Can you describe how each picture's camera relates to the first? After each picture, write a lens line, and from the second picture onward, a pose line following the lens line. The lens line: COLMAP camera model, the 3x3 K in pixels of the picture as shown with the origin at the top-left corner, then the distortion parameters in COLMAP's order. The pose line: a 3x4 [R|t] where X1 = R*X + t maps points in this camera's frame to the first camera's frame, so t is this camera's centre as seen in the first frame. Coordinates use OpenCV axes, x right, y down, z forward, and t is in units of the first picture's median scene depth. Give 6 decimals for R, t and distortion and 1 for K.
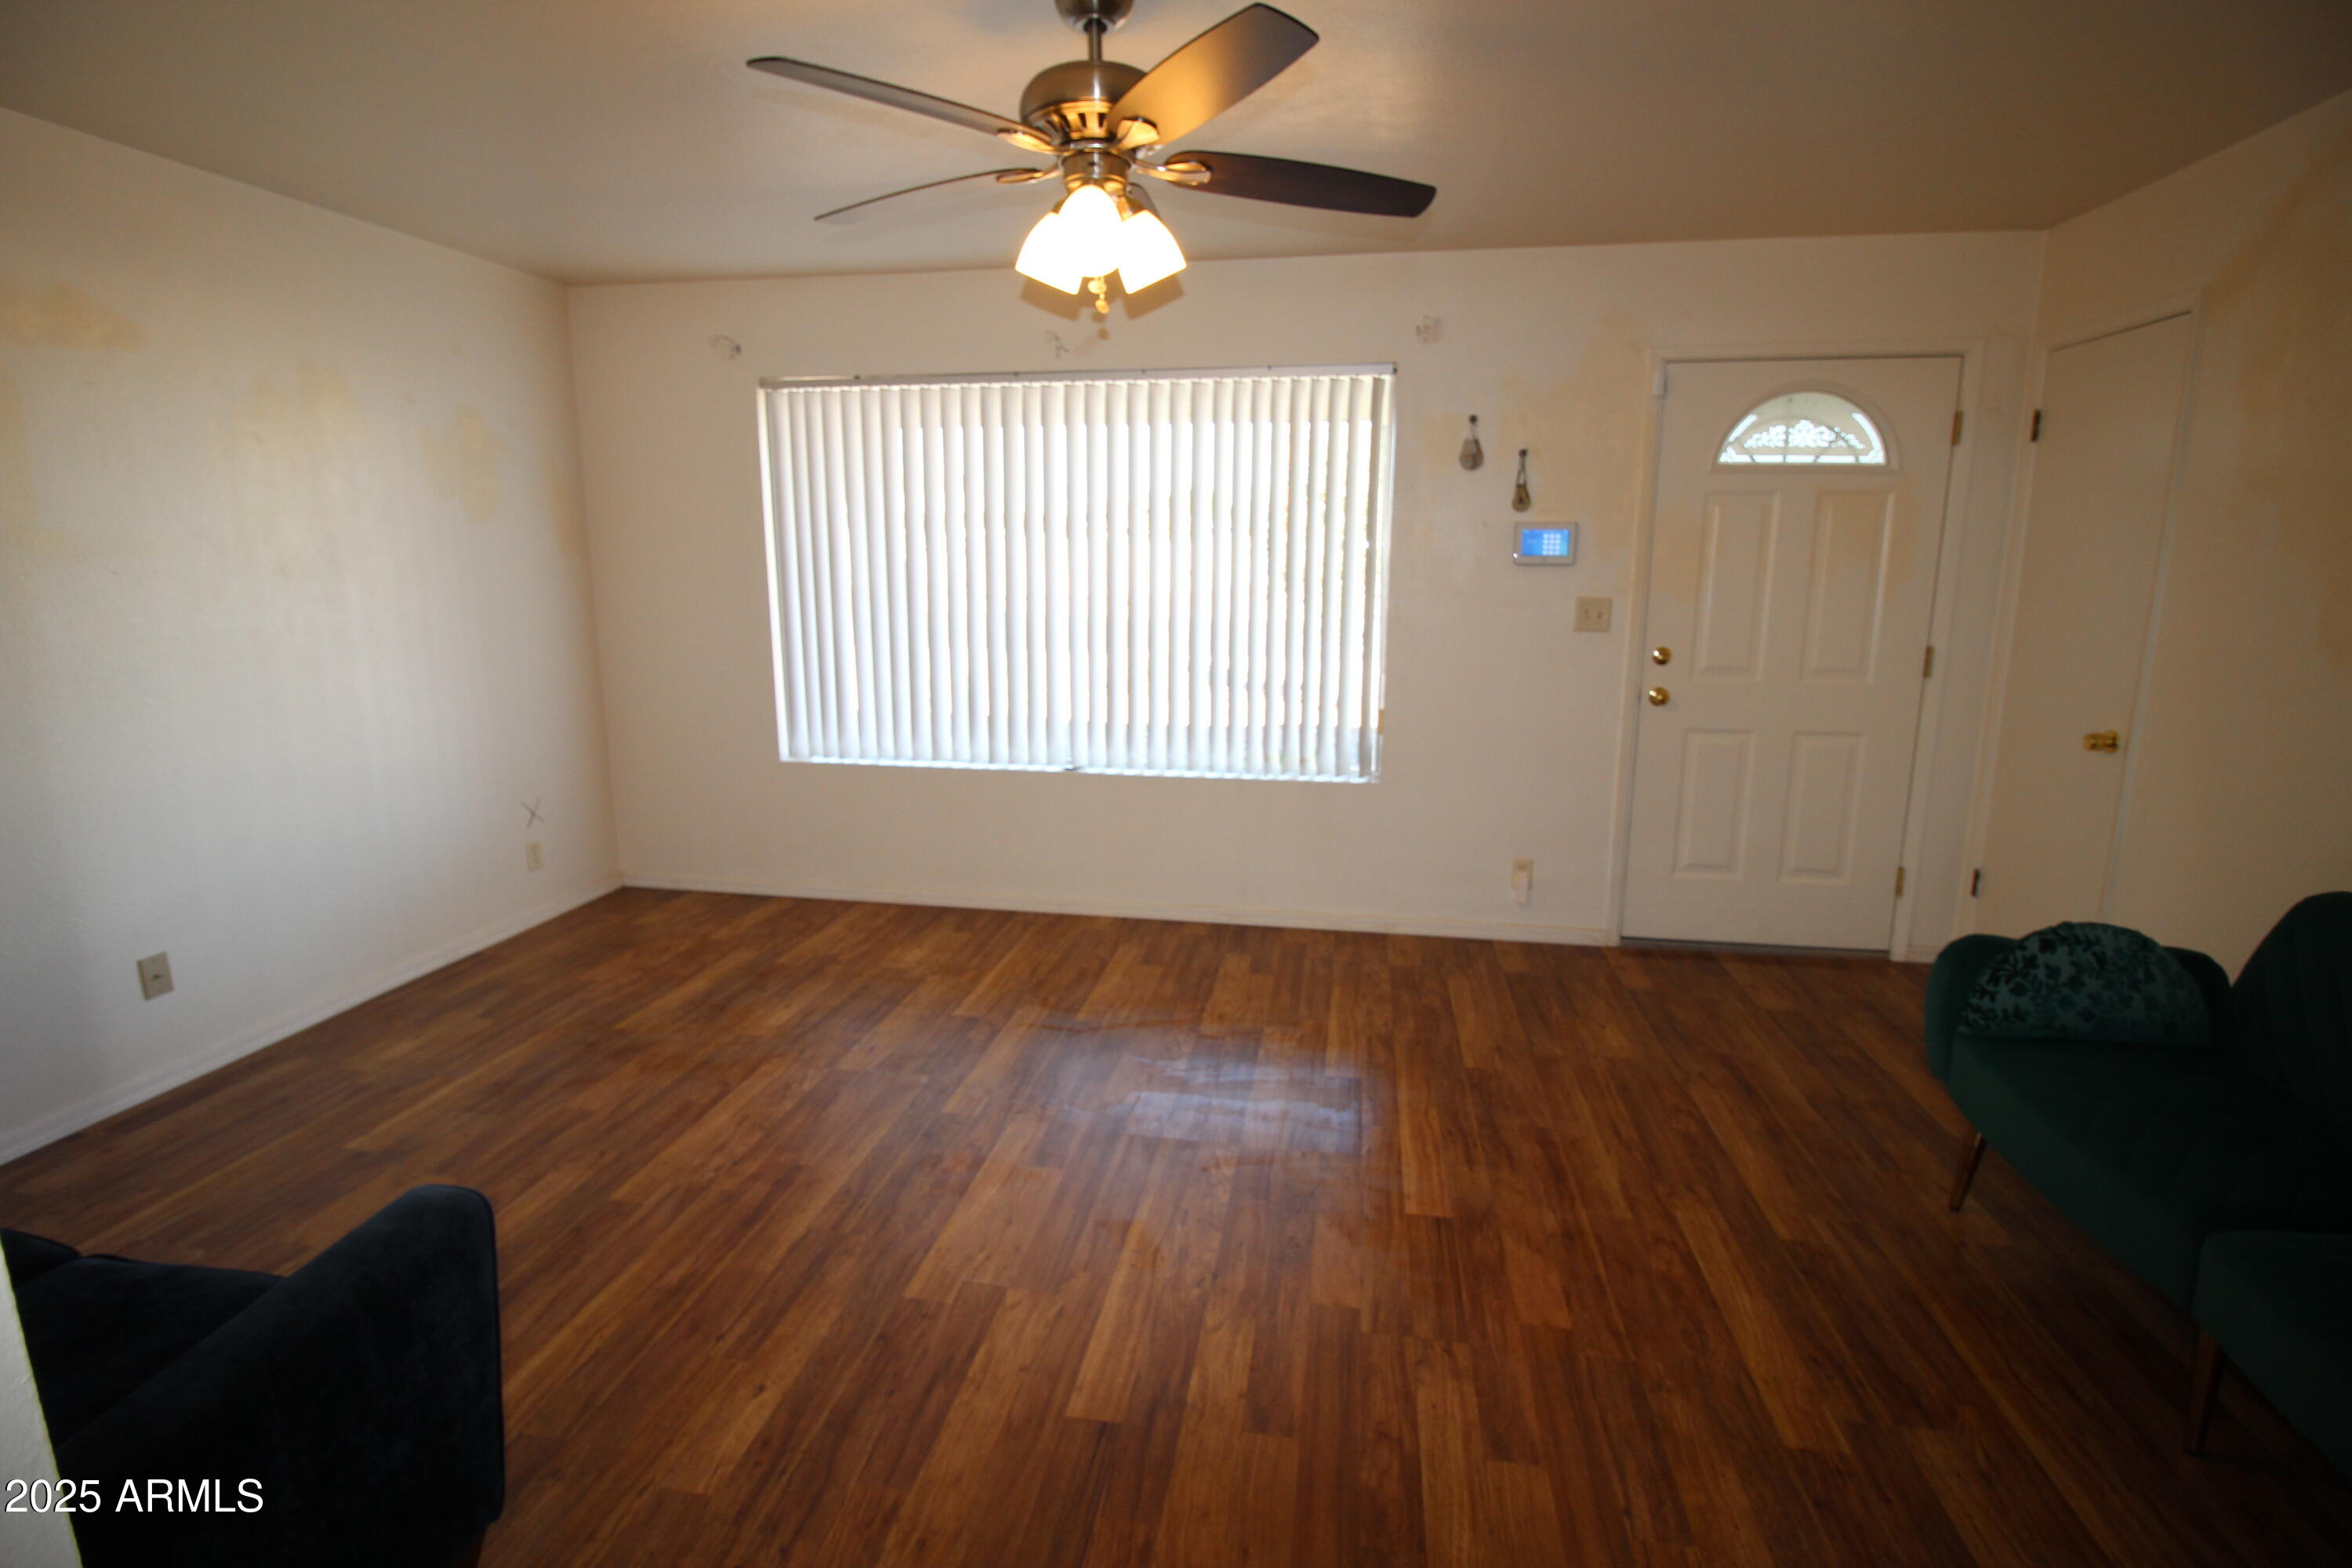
lens RADIAL K [[1082.8, 0, 1177.8], [0, 1082.8, 758.0], [0, 0, 1]] dist [-0.000674, -0.012367]
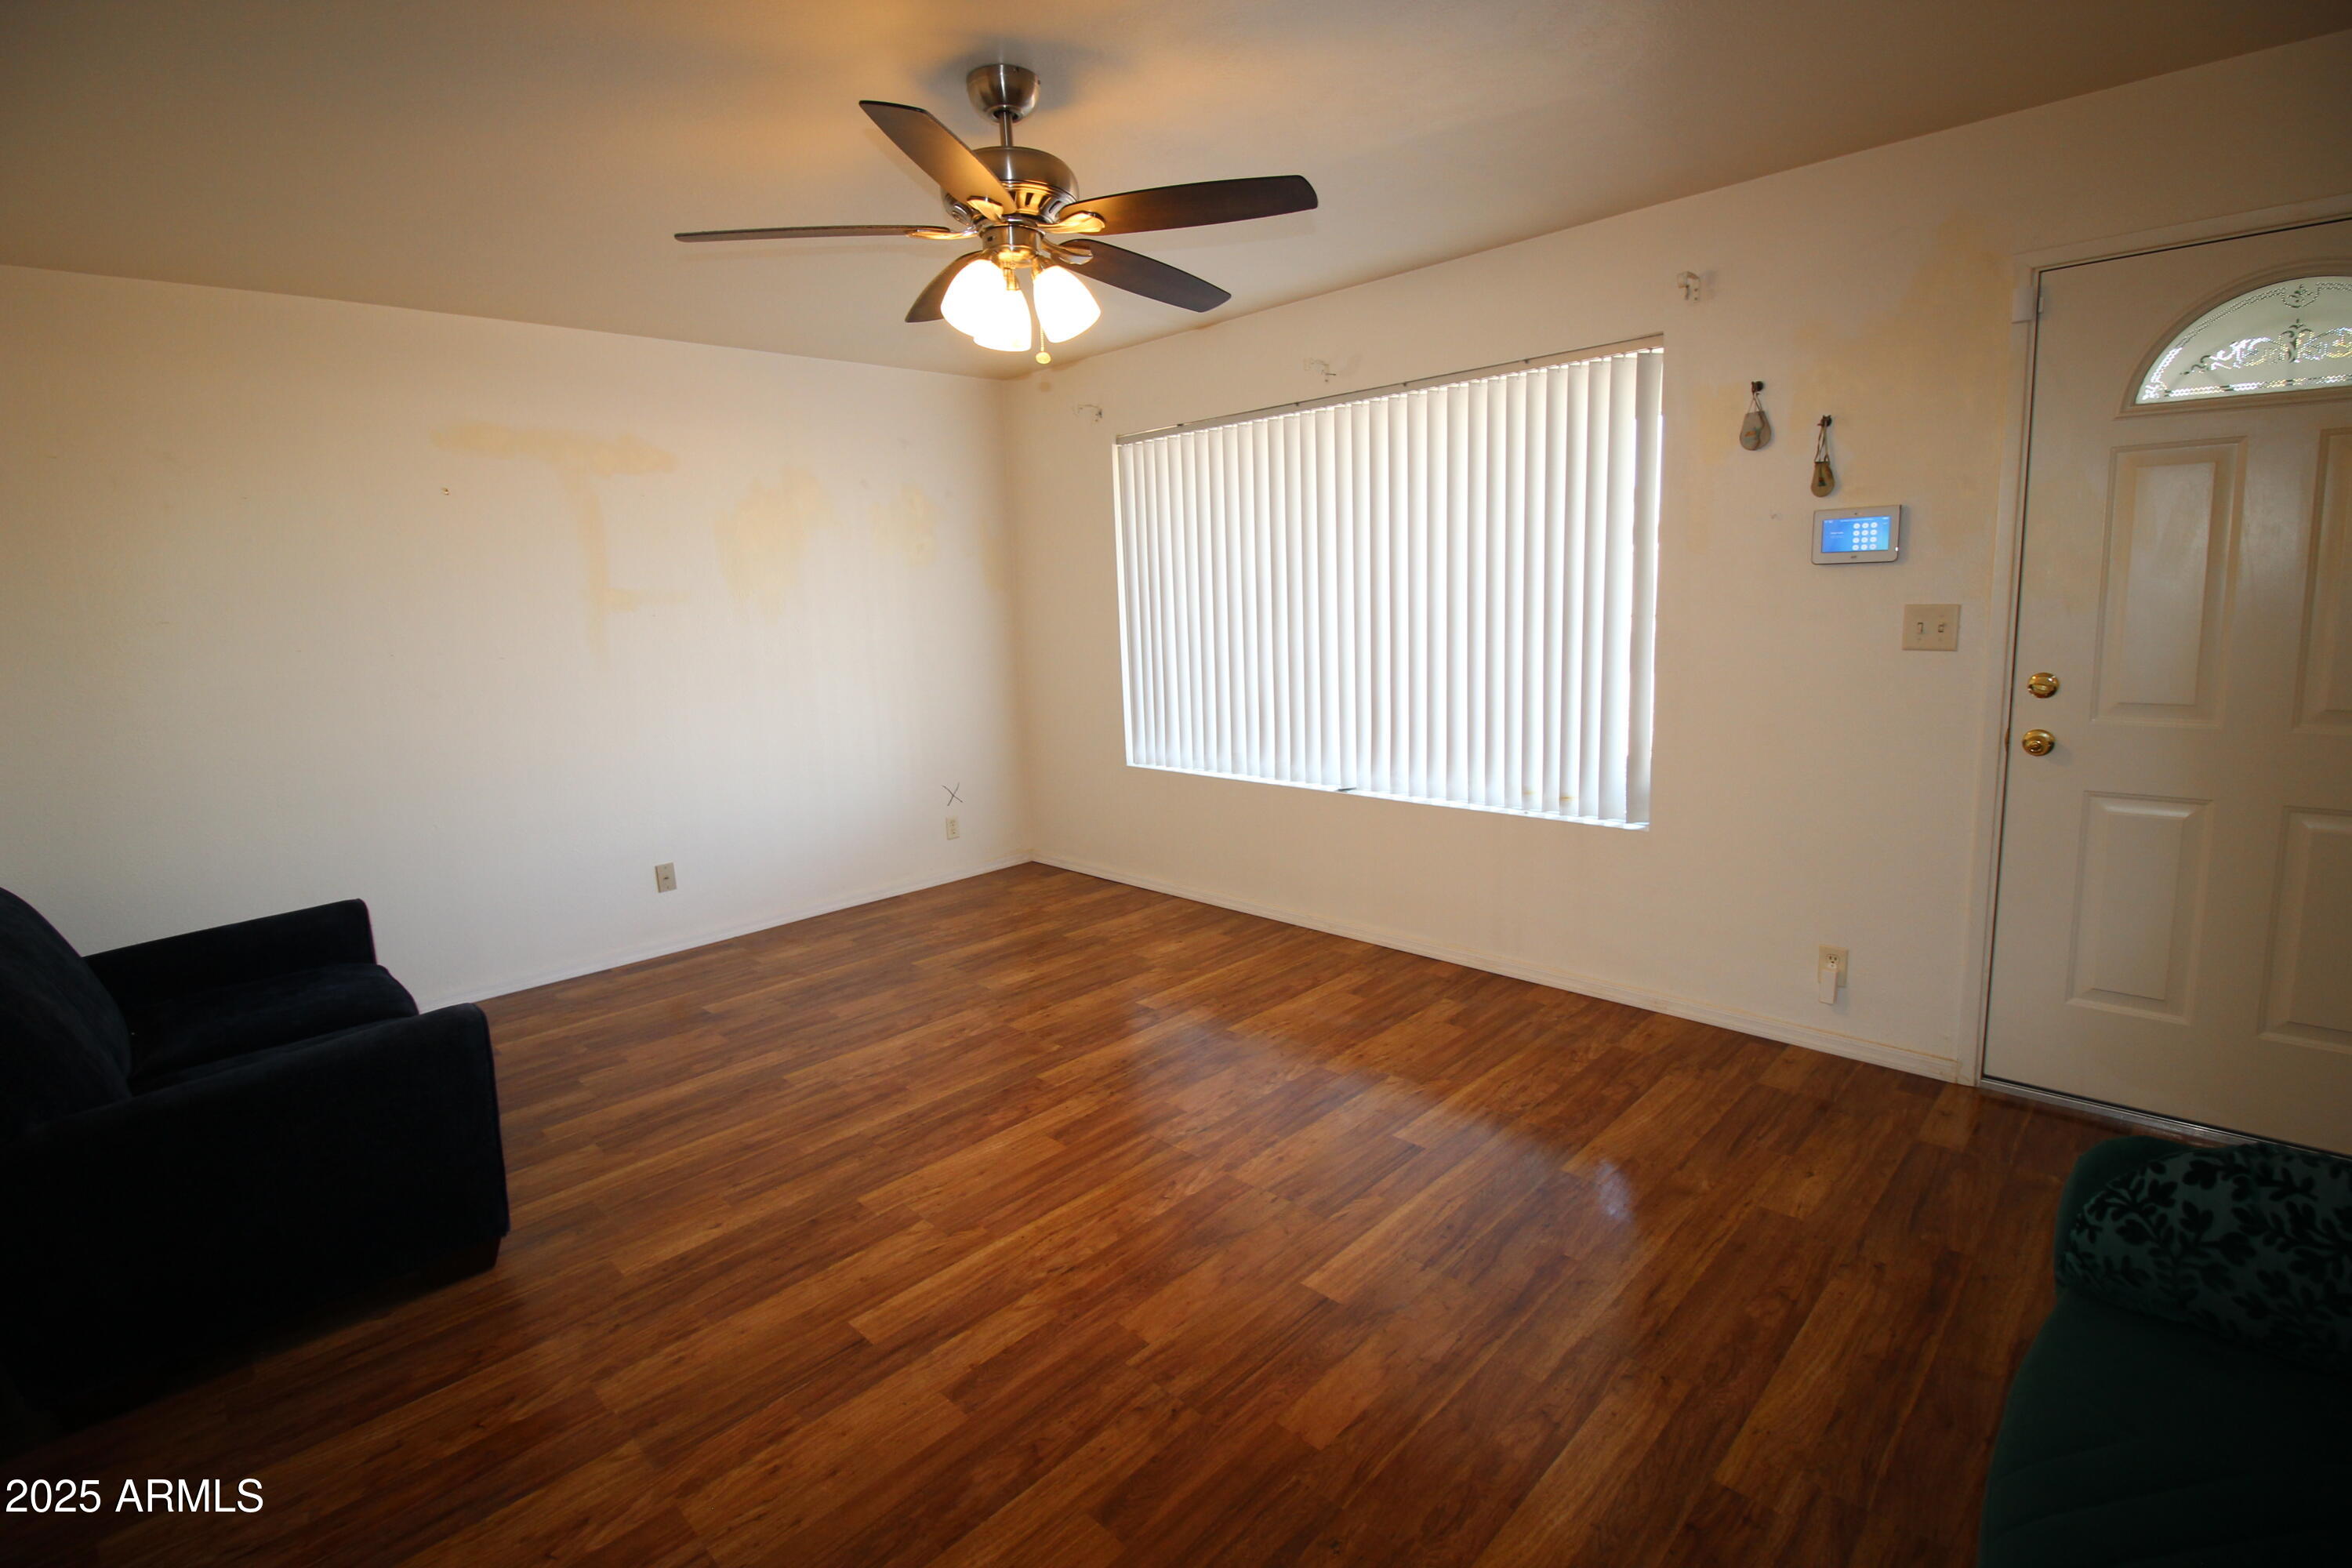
lens RADIAL K [[1082.8, 0, 1177.8], [0, 1082.8, 758.0], [0, 0, 1]] dist [-0.000674, -0.012367]
pose [[0.816700, 0.052394, -0.574679, 0.412287], [-0.063266, 0.997996, 0.001079, -0.012511], [0.573584, 0.035476, 0.818378, 0.111969]]
